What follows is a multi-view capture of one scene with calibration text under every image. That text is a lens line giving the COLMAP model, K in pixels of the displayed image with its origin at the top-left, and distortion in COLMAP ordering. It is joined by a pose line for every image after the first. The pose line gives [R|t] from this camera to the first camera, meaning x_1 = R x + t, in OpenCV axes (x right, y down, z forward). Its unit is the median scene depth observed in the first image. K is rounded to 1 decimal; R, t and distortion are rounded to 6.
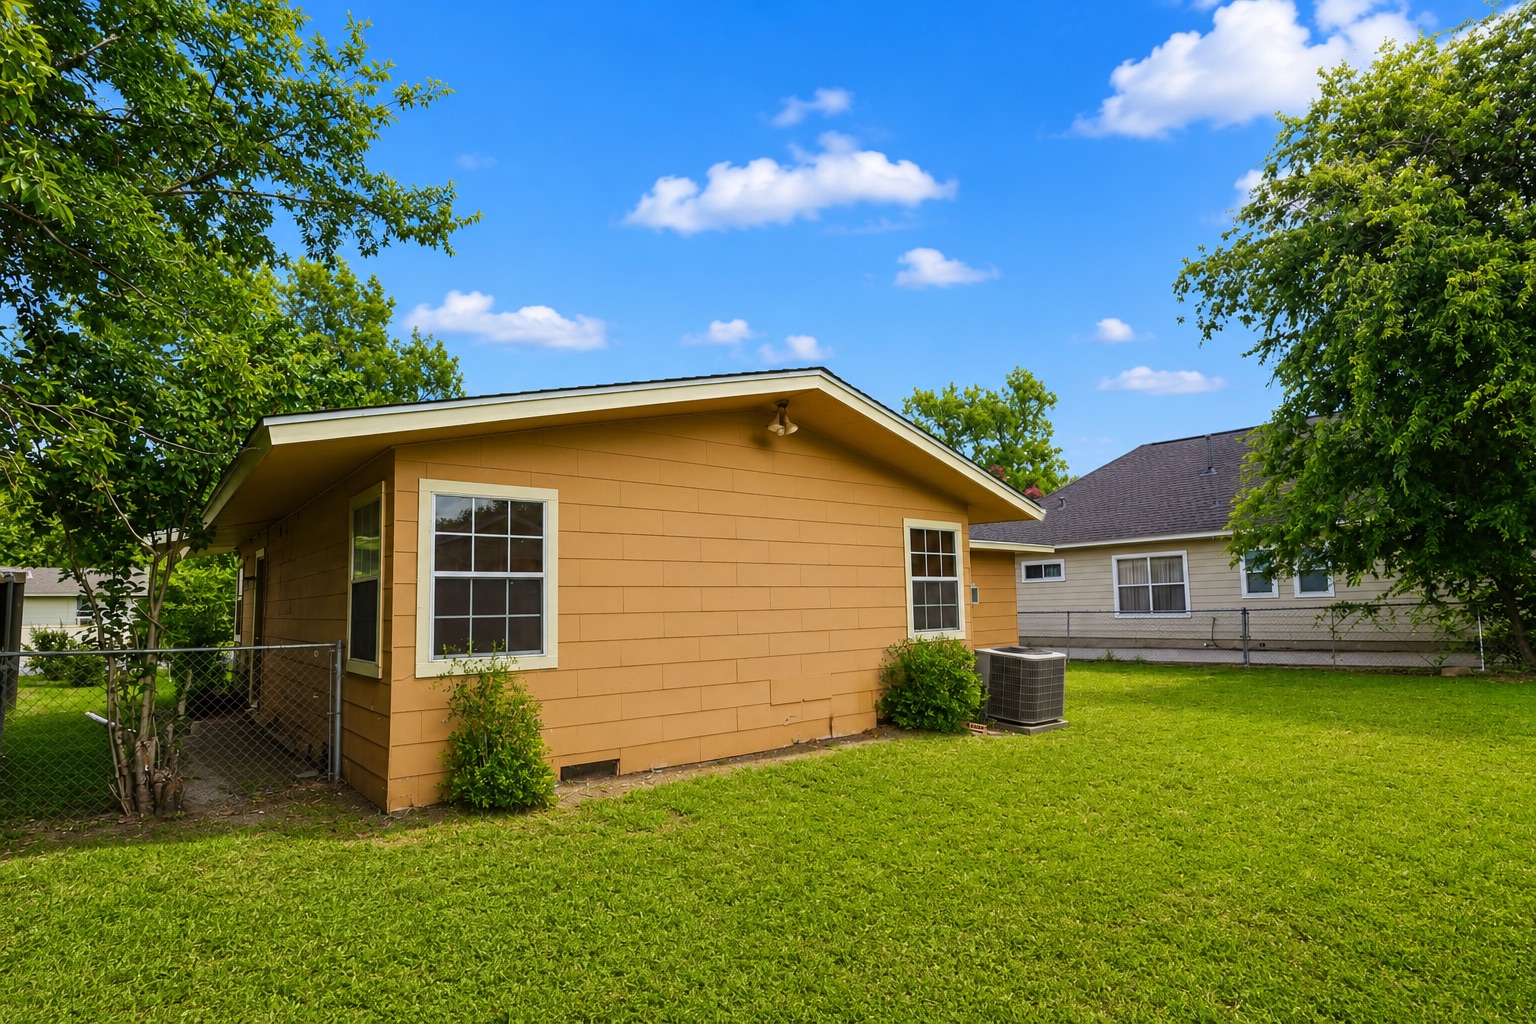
lens RADIAL K [[775.0, 0, 764.1], [0, 775.0, 515.7], [0, 0, 1]] dist [-0.000229, -0.000243]
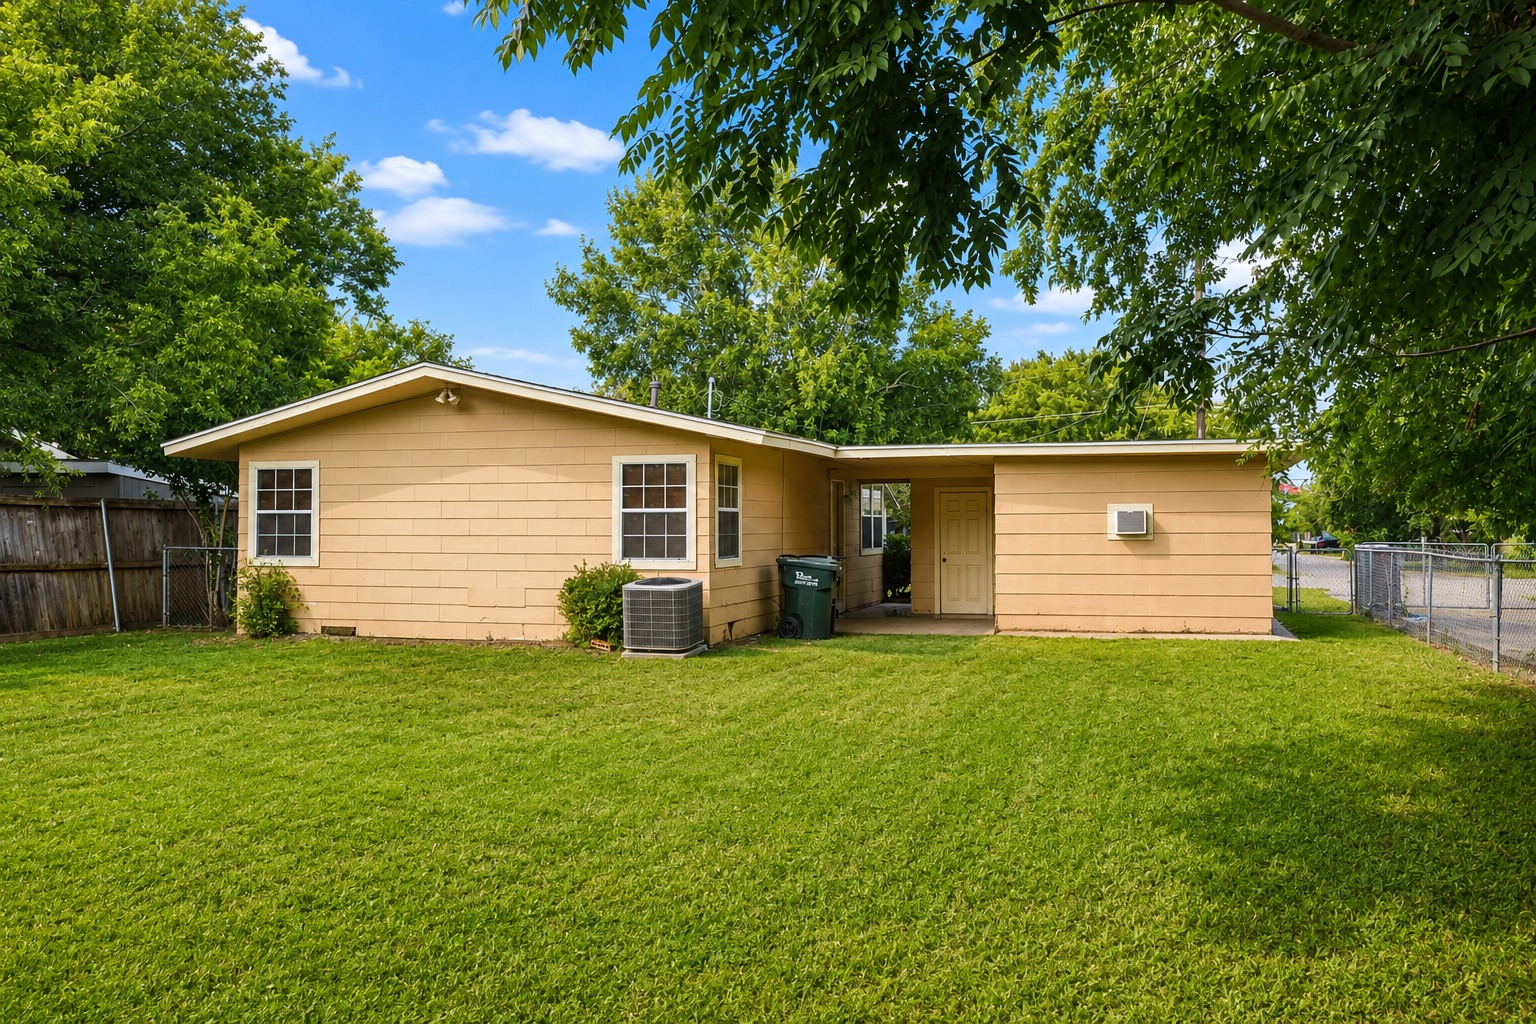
lens RADIAL K [[775.0, 0, 764.1], [0, 775.0, 515.7], [0, 0, 1]] dist [-0.000229, -0.000243]
pose [[0.669065, -0.005133, -0.743186, 1.233370], [0.069181, 0.996065, 0.055401, 0.045789], [0.739977, -0.088481, 0.666787, 0.458622]]
